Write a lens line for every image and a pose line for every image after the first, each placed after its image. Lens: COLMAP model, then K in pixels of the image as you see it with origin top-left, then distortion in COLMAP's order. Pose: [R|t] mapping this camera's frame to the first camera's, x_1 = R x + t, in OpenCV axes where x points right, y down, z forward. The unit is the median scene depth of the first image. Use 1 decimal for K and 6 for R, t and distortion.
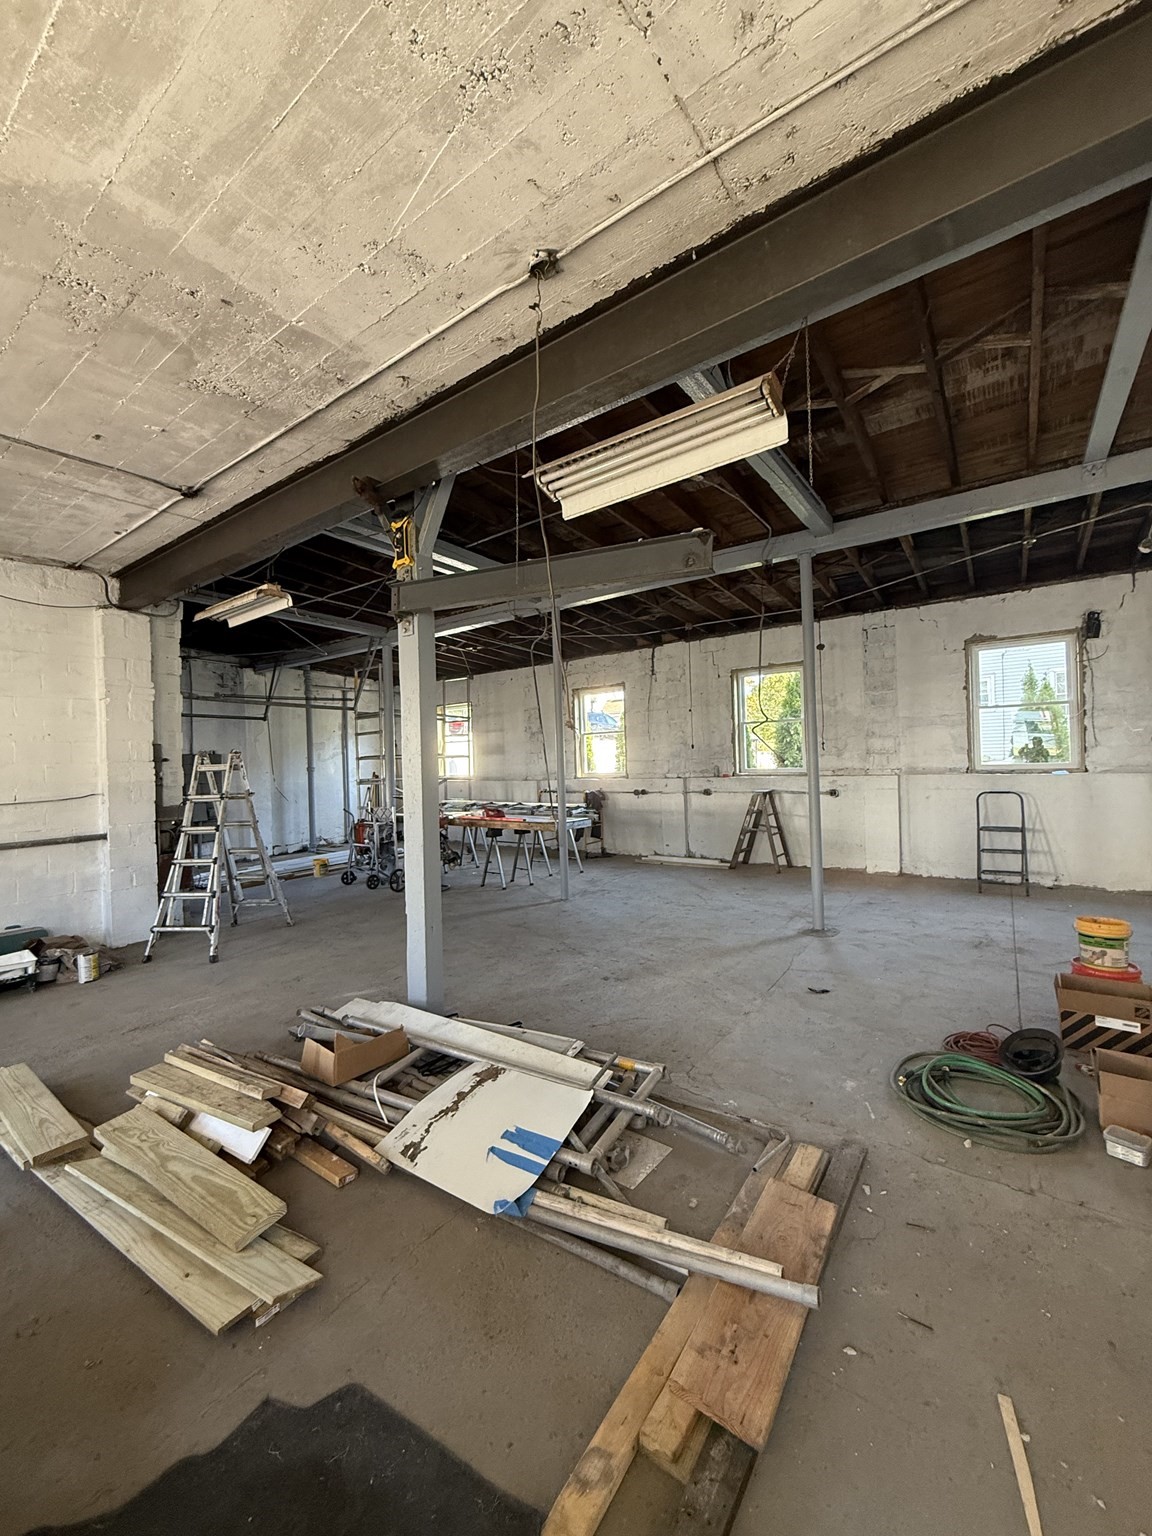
lens RADIAL K [[606.5, 0, 580.6], [0, 606.5, 761.1], [0, 0, 1]] dist [-0.002201, 0.000016]
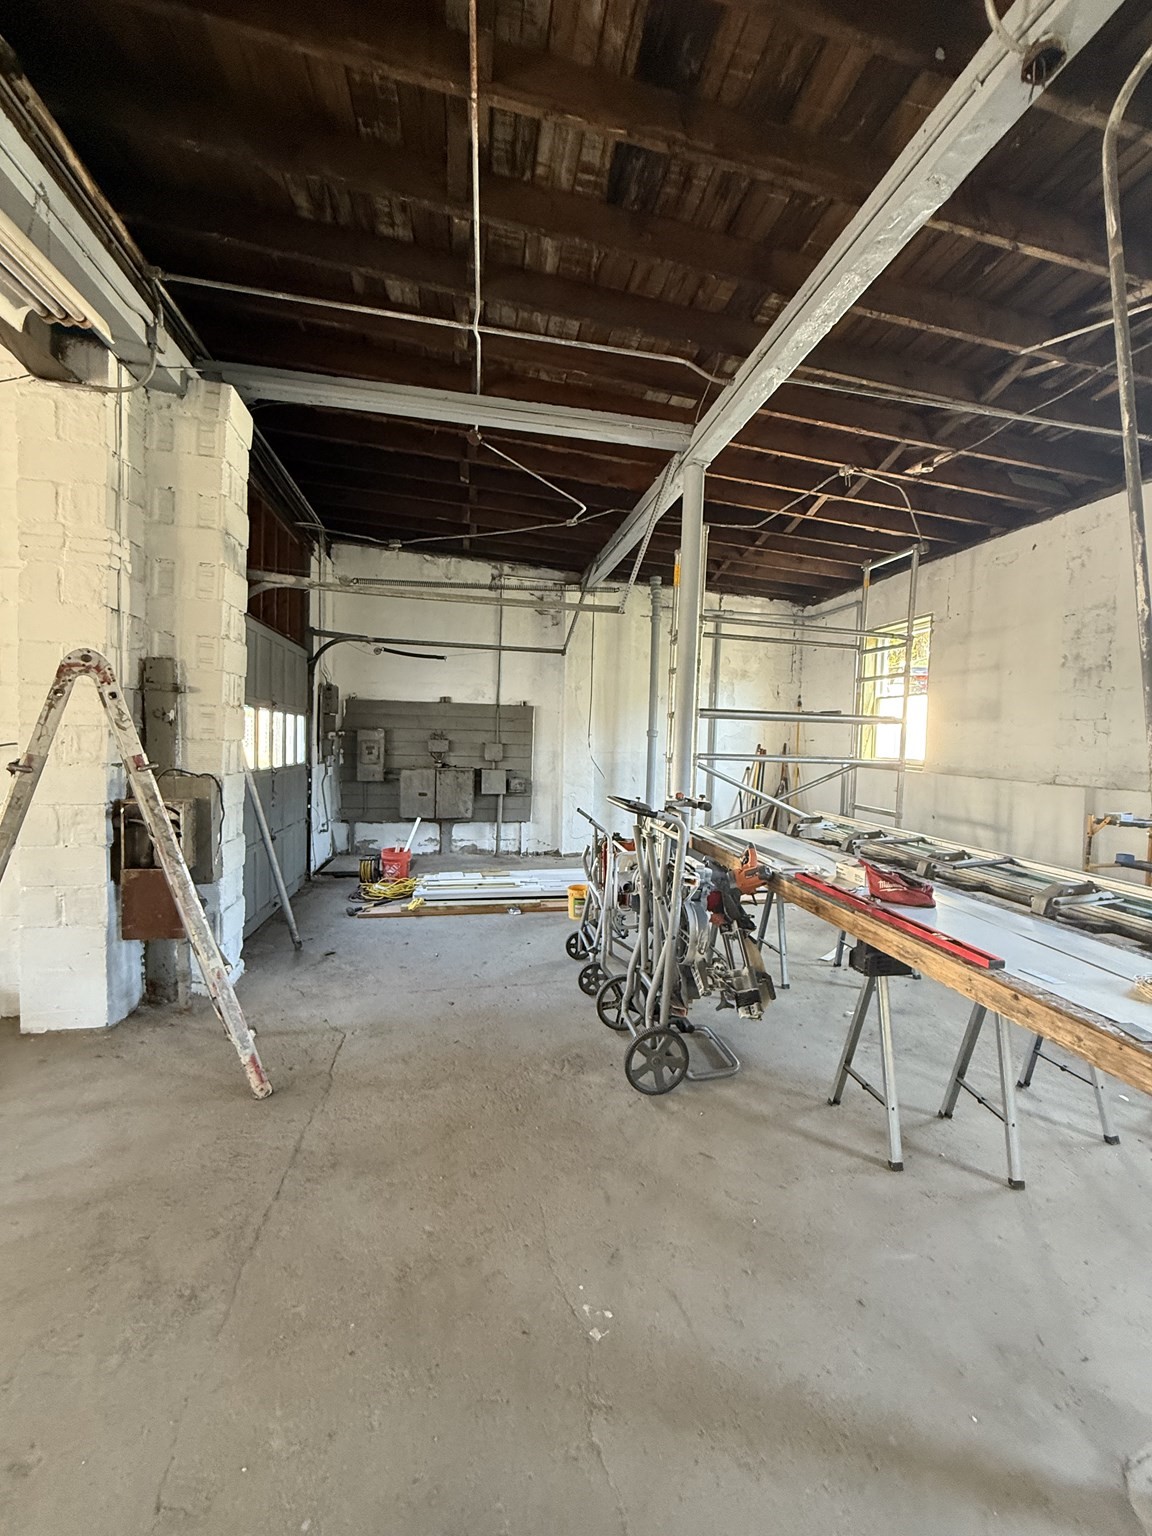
lens RADIAL K [[606.5, 0, 574.7], [0, 606.5, 766.1], [0, 0, 1]] dist [-0.002201, 0.000016]
pose [[0.710059, 0.083549, -0.699168, -0.041790], [-0.047720, 0.996363, 0.070601, 0.008175], [0.702524, -0.016767, 0.711463, 0.597086]]
